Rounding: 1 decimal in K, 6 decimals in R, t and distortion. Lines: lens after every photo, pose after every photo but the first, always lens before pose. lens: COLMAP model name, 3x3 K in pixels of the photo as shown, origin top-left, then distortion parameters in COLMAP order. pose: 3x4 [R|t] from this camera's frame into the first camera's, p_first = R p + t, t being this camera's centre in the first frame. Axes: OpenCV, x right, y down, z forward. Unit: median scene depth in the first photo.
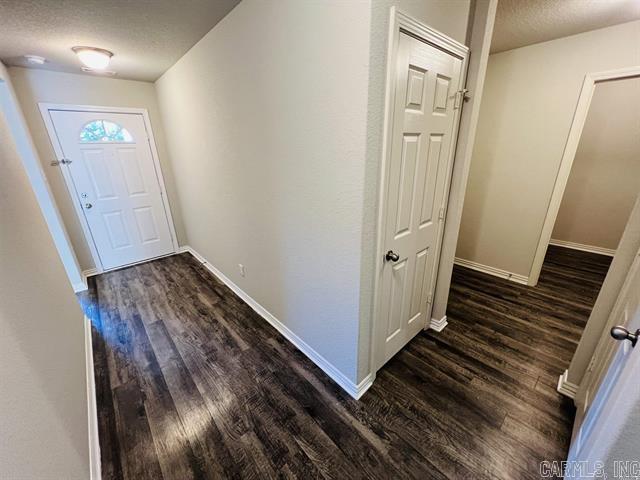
lens RADIAL K [[255.9, 0, 319.7], [0, 255.9, 239.9], [0, 0, 1]] dist [-0.003820, 0.001324]
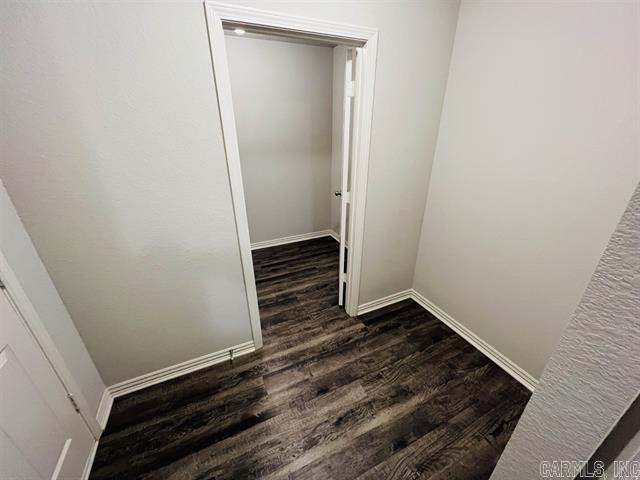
lens RADIAL K [[255.9, 0, 317.2], [0, 255.9, 238.8], [0, 0, 1]] dist [-0.003820, 0.001324]
pose [[0.289850, -0.371410, 0.882067, 0.392203], [0.326500, 0.904715, 0.273658, -0.228887], [-0.899658, 0.208675, 0.383497, 0.558670]]
